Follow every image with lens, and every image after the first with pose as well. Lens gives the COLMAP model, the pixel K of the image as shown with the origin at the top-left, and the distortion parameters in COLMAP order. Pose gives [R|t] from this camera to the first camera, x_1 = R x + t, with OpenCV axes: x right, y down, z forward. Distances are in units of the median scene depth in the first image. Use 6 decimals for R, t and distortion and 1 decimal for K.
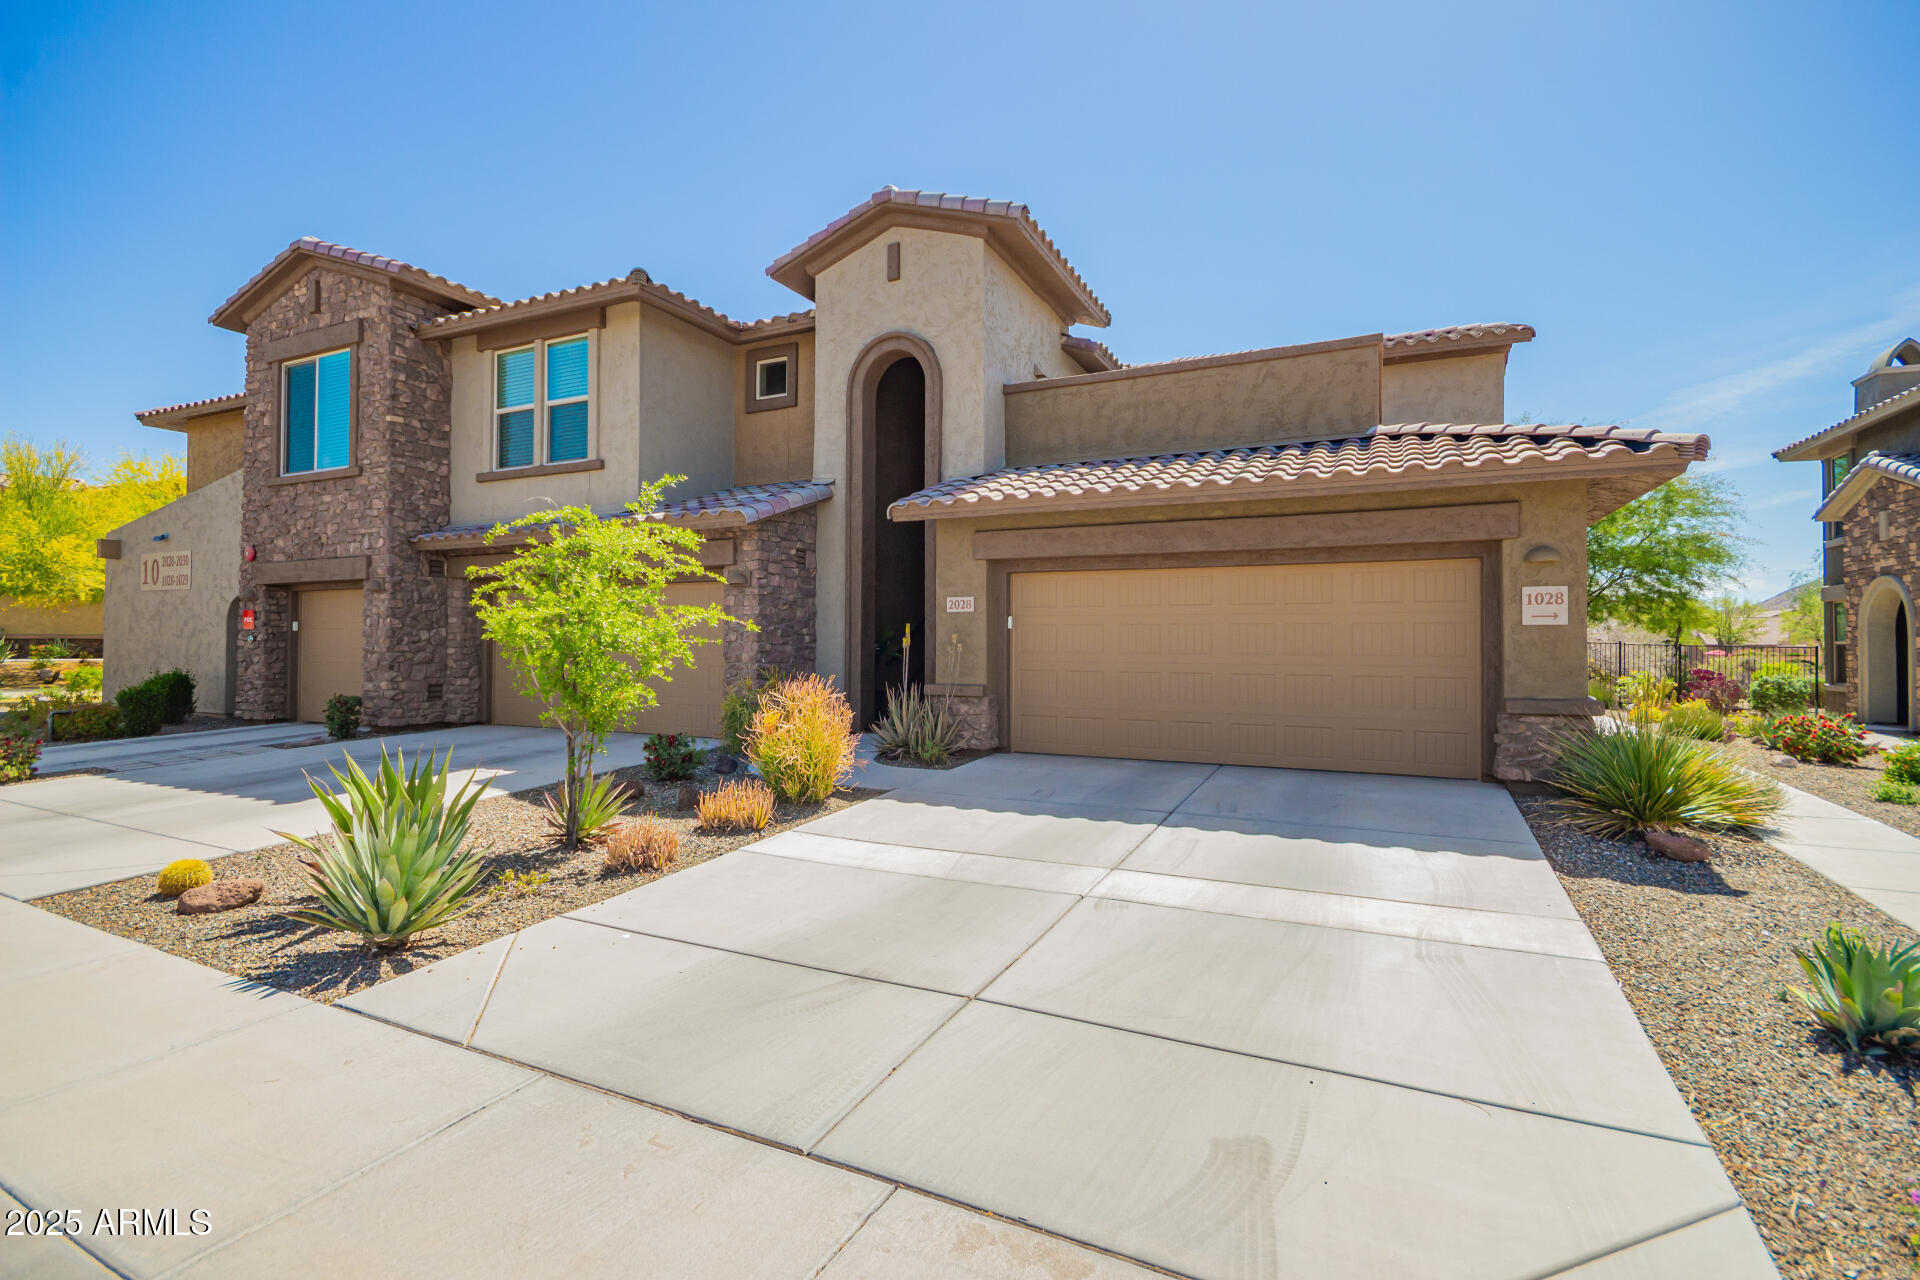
lens RADIAL K [[887.9, 0, 965.0], [0, 887.9, 633.5], [0, 0, 1]] dist [0.013524, -0.006681]
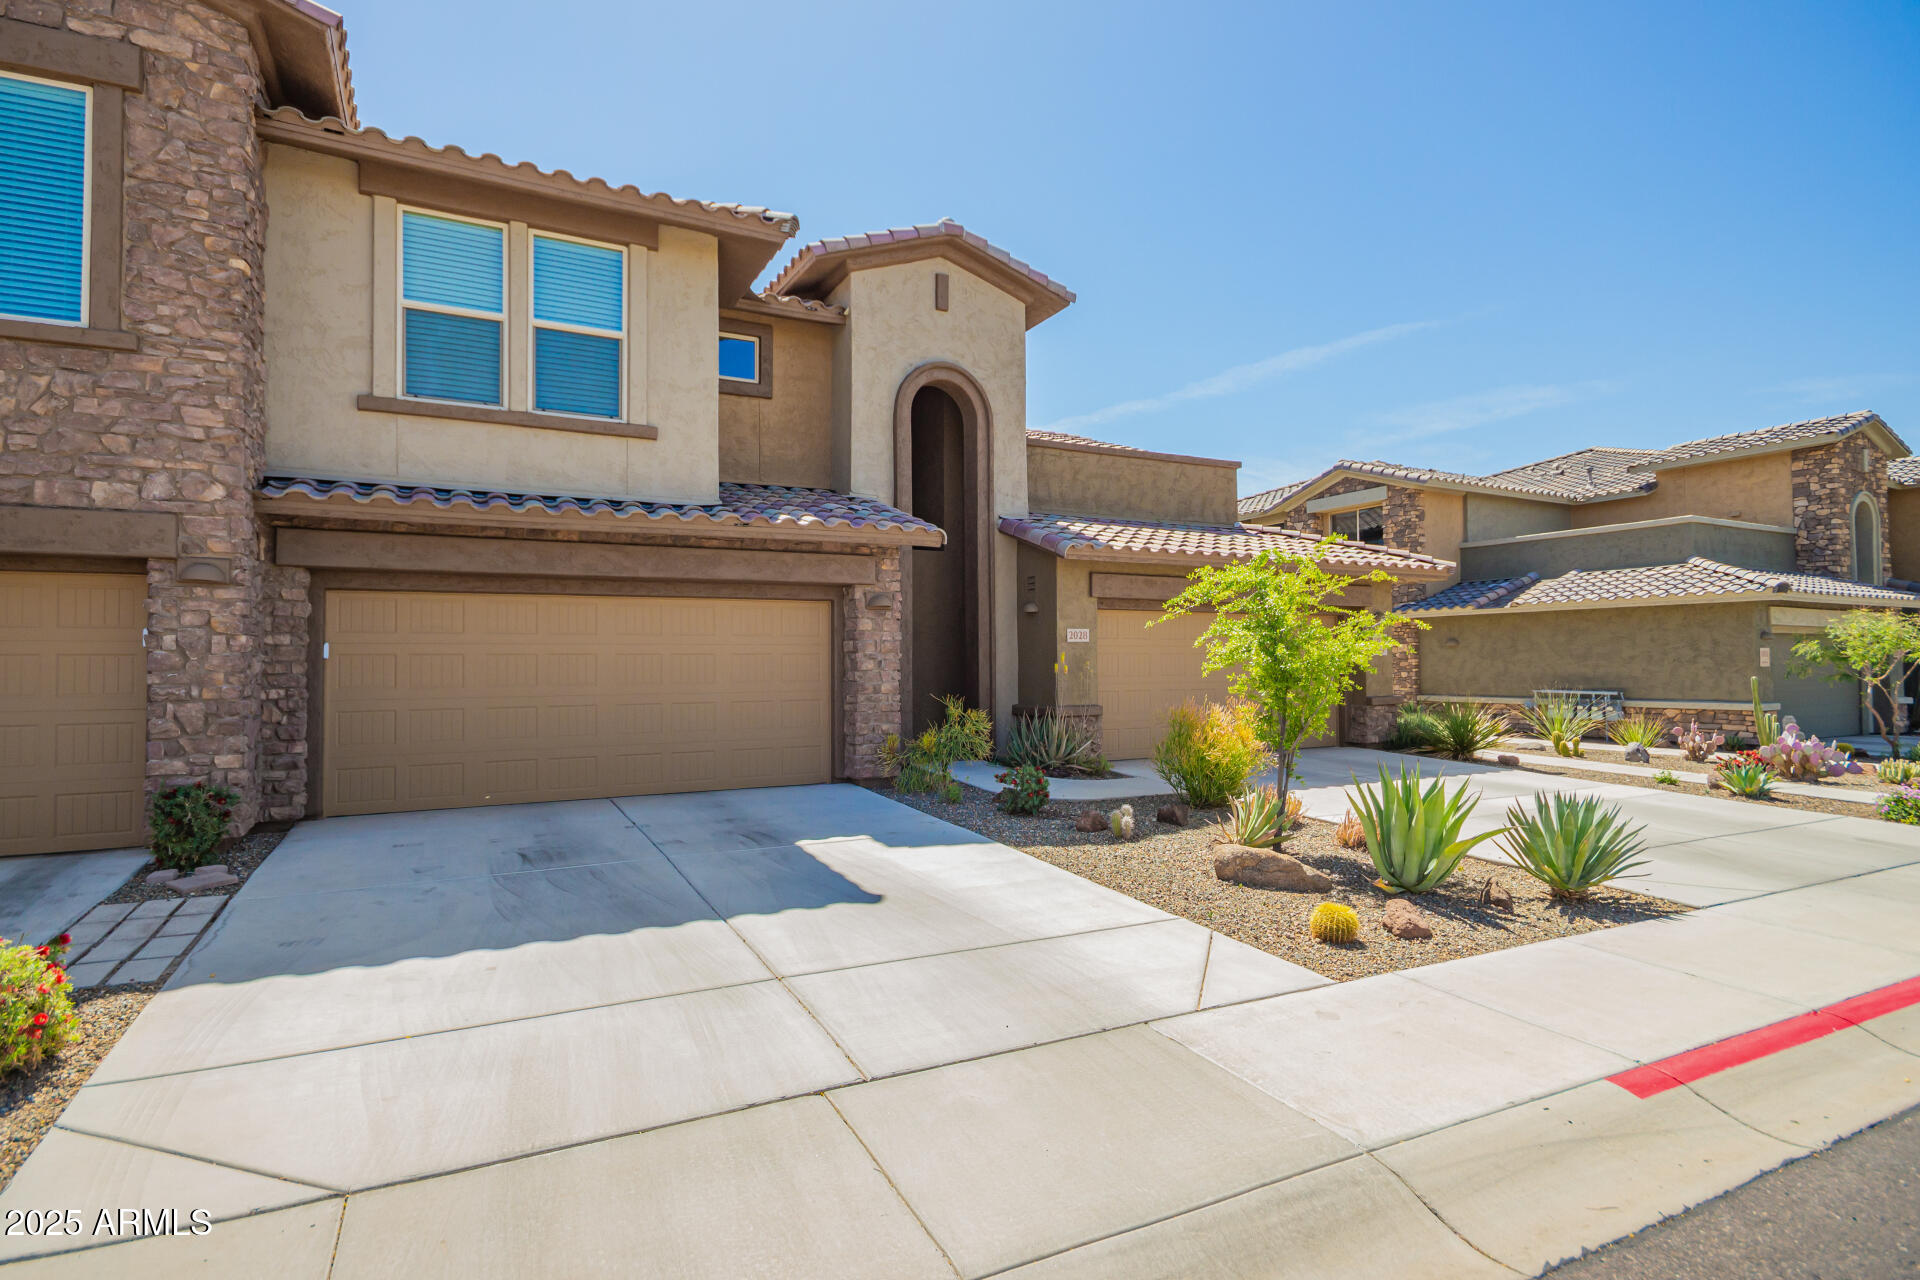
lens RADIAL K [[946.7, 0, 960.0], [0, 946.7, 640.0], [0, 0, 1]] dist [0.011309, -0.000966]
pose [[0.607501, 0.014720, 0.794183, -0.866992], [0.000932, 0.999814, -0.019244, -0.002981], [-0.794318, 0.012431, 0.607374, 0.318638]]
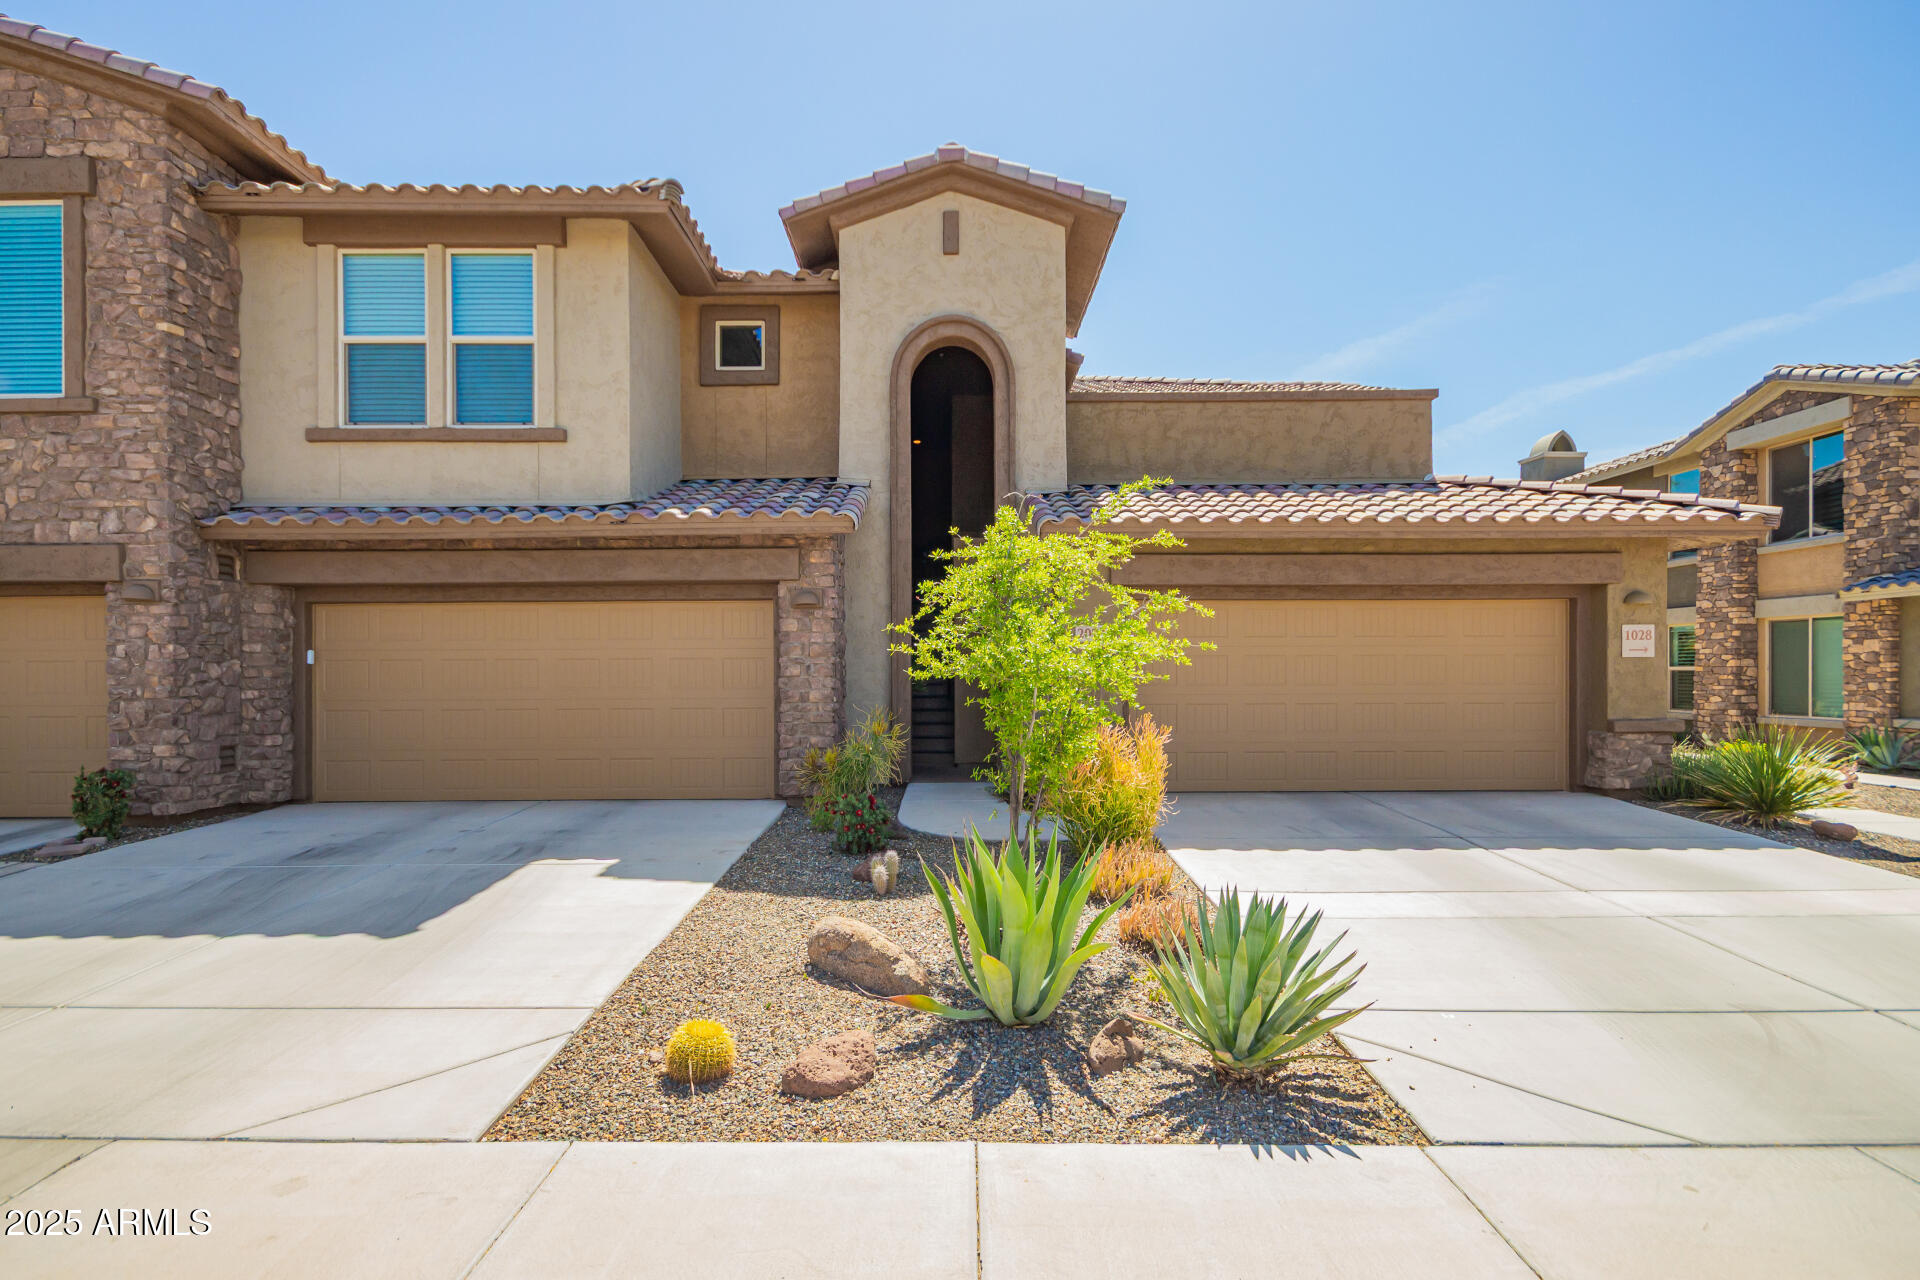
lens RADIAL K [[982.7, 0, 963.6], [0, 982.7, 674.5], [0, 0, 1]] dist [0.010666, -0.001658]
pose [[0.900337, -0.007897, 0.435121, -0.460213], [0.002589, 0.999915, 0.012791, -0.003434], [-0.435185, -0.010389, 0.900281, 0.127689]]
